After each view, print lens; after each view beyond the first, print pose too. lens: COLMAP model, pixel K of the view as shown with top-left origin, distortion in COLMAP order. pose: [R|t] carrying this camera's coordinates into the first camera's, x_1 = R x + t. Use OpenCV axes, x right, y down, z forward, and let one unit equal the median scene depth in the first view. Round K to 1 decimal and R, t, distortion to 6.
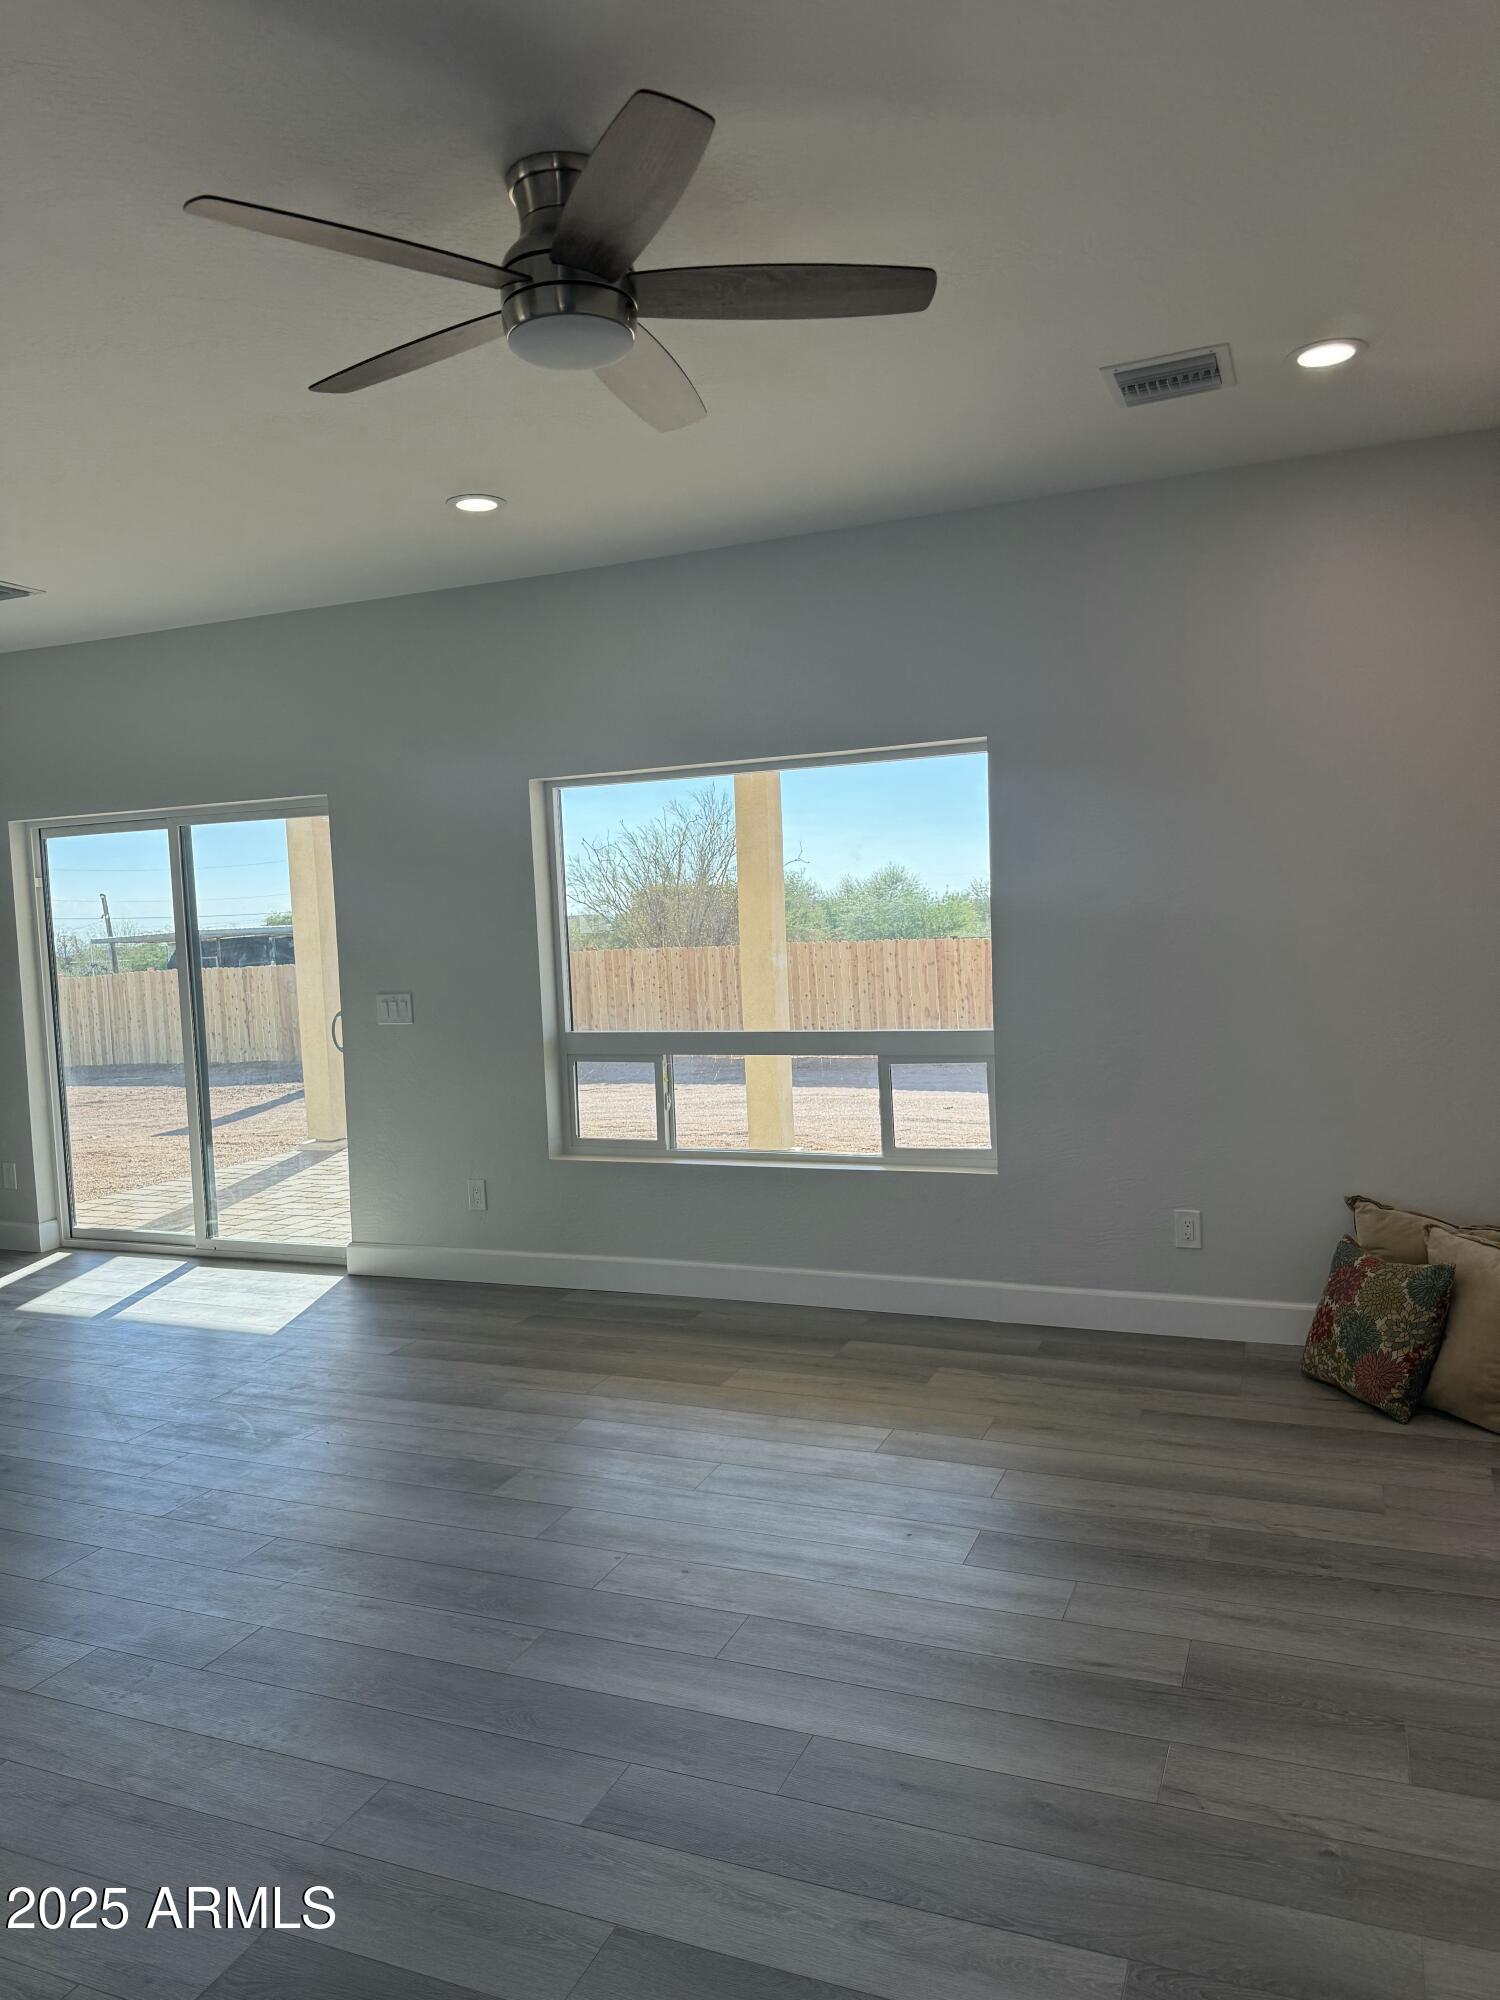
lens RADIAL K [[1397.2, 0, 750.0], [0, 1397.2, 1000.0], [0, 0, 1]] dist [0.041343, -0.053632]
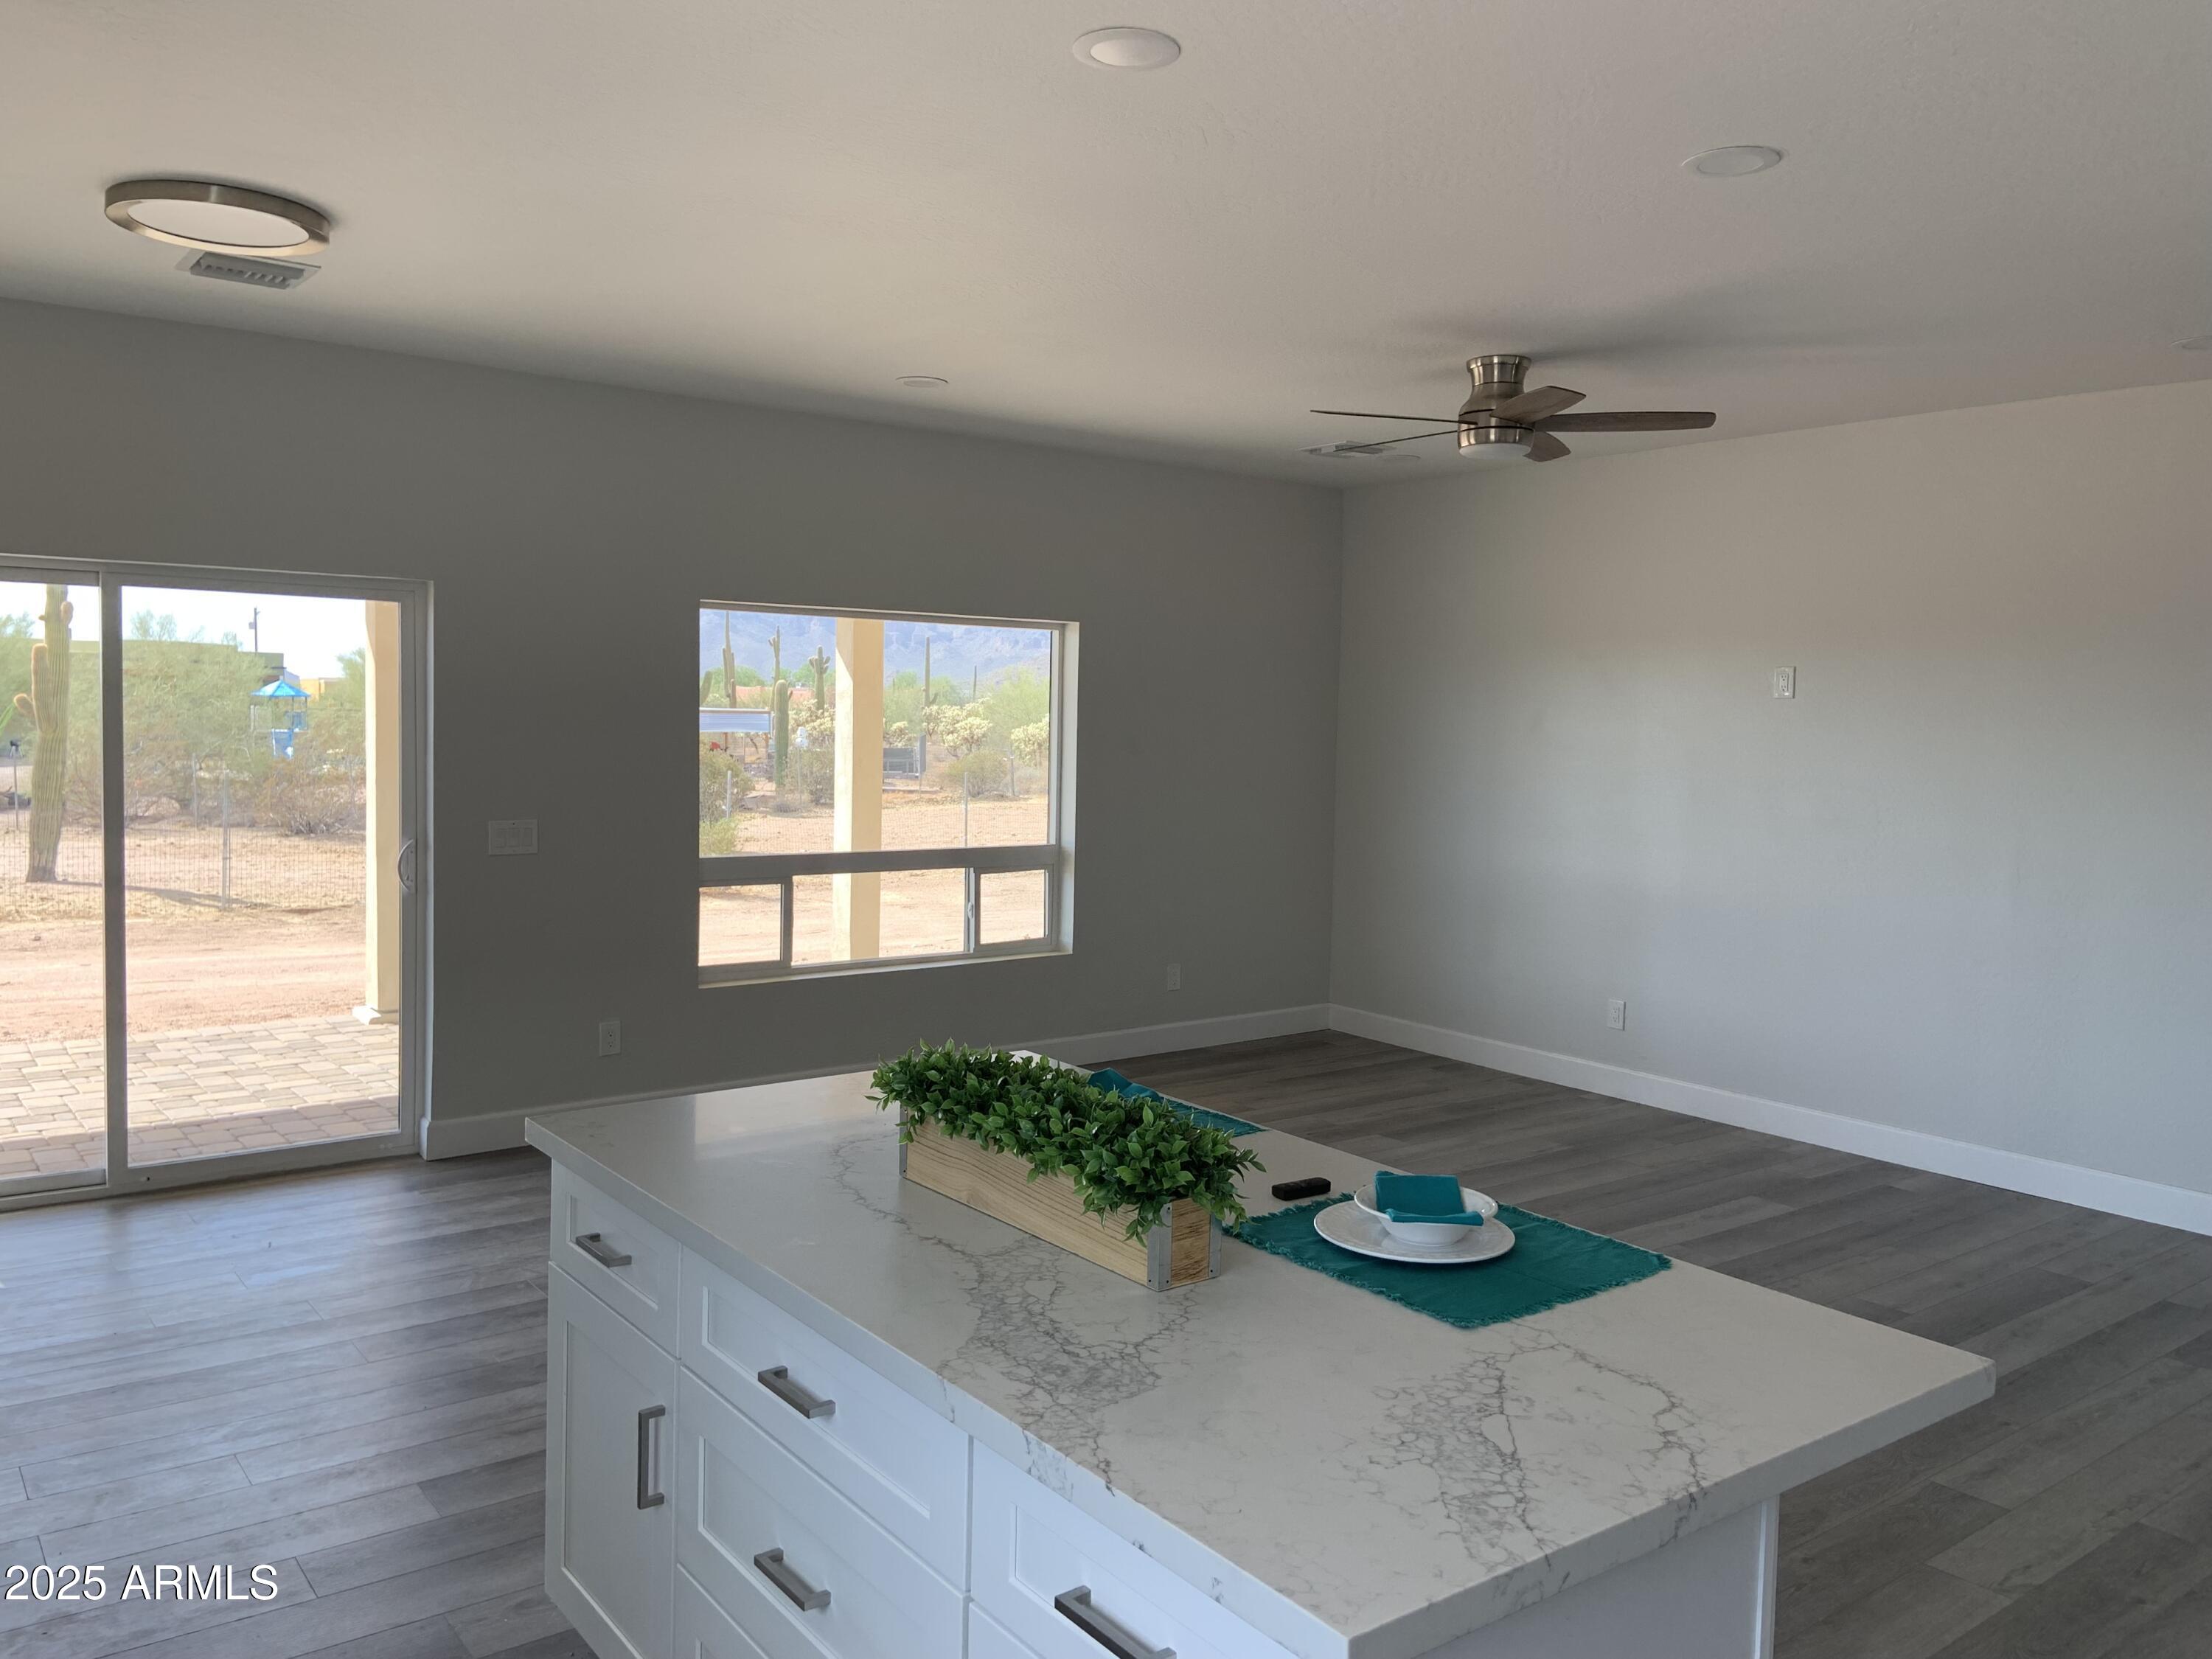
lens RADIAL K [[1661.6, 0, 1093.5], [0, 1661.6, 790.5], [0, 0, 1]] dist [0.082344, -0.108307]
pose [[0.514853, 0.008173, 0.857239, -1.025878], [0.014631, 0.999725, -0.018319, 0.000794], [-0.857153, 0.021974, 0.514592, 0.159272]]
